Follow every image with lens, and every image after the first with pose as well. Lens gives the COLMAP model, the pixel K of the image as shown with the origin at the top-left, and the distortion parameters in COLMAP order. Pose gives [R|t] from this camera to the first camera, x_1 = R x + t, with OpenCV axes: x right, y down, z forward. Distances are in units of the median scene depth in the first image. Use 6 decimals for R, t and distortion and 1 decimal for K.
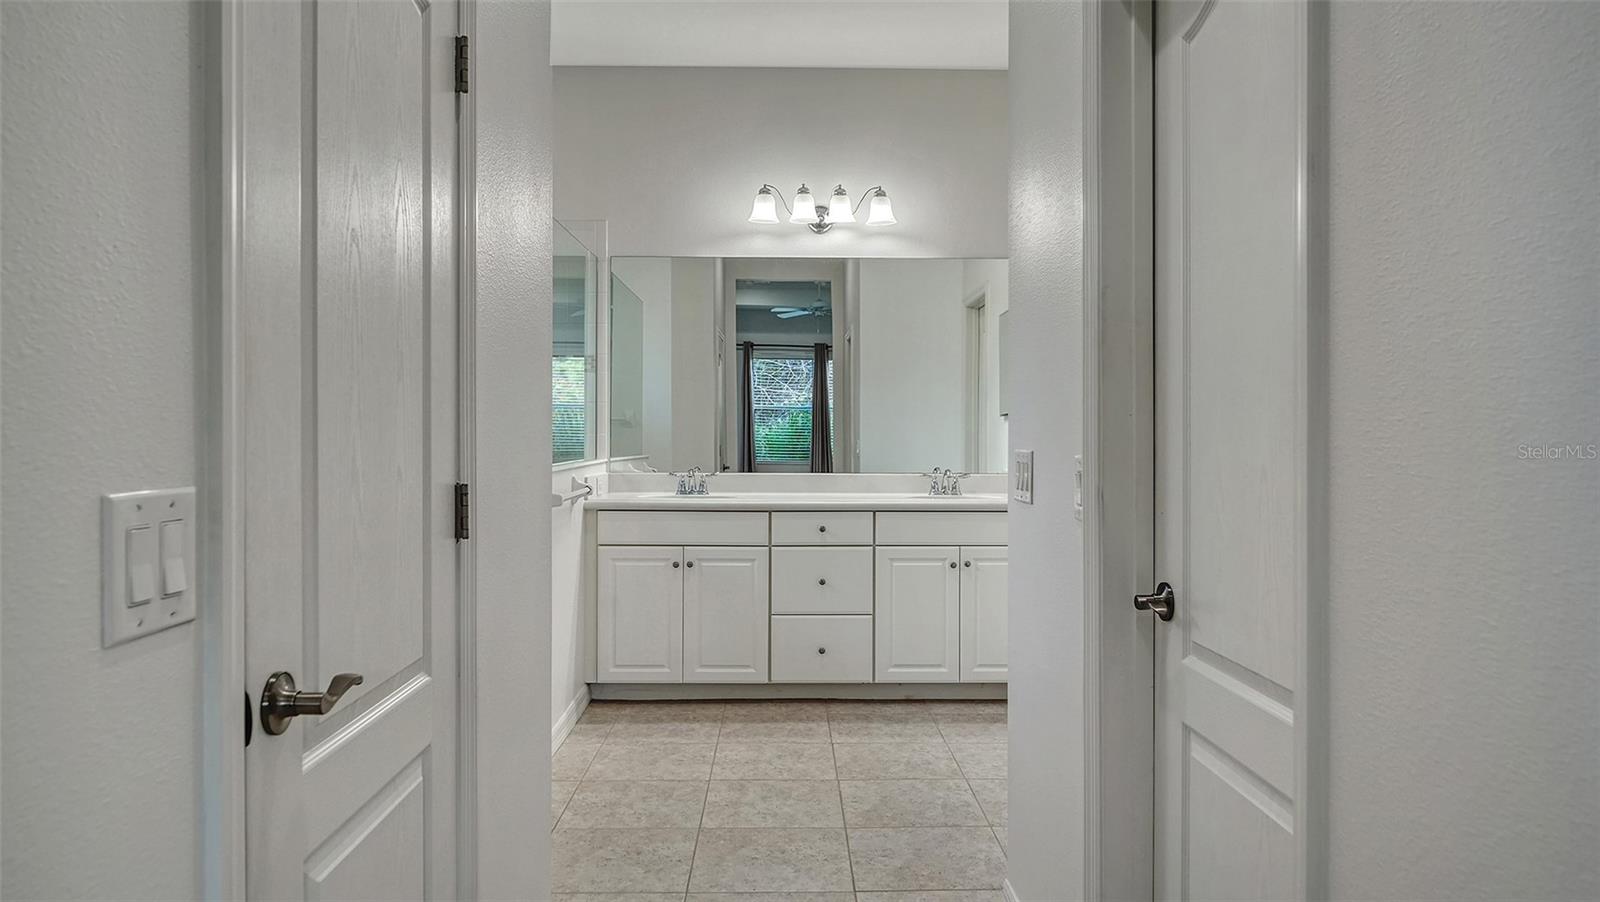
lens RADIAL K [[1145.8, 0, 800.4], [0, 1145.8, 445.5], [0, 0, 1]] dist [-0.001605, 0.000008]
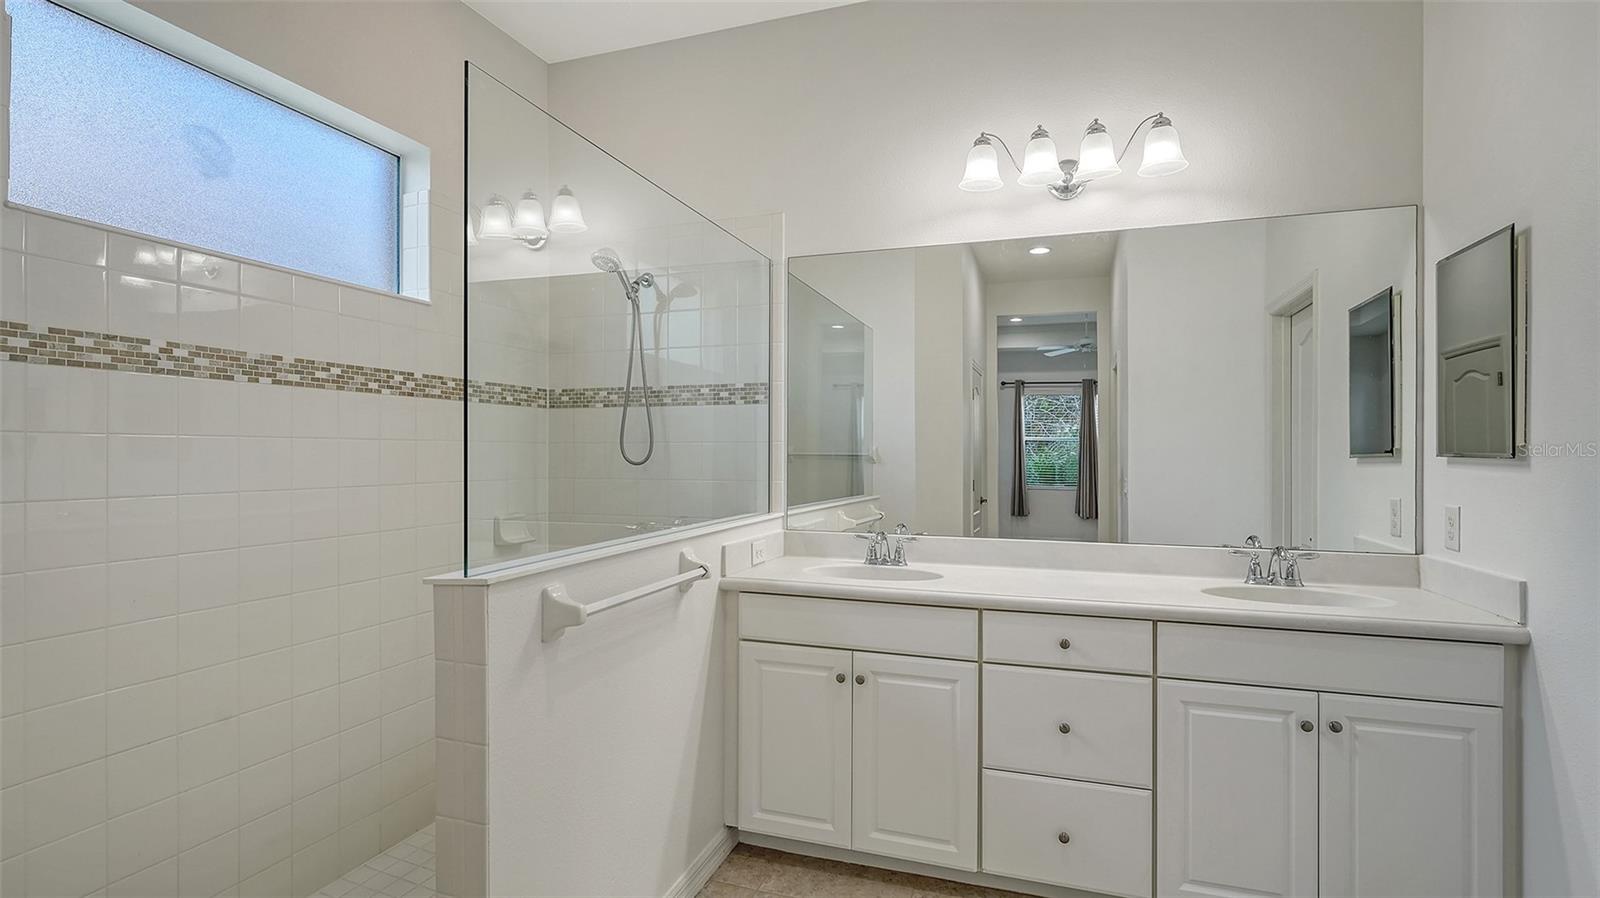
lens RADIAL K [[795.1, 0, 796.4], [0, 795.1, 452.2], [0, 0, 1]] dist [-0.003593, -0.000422]
pose [[0.942196, -0.001041, -0.335061, 0.024594], [-0.003429, 0.999913, -0.012749, -0.023864], [0.335045, 0.013162, 0.942110, 0.496113]]
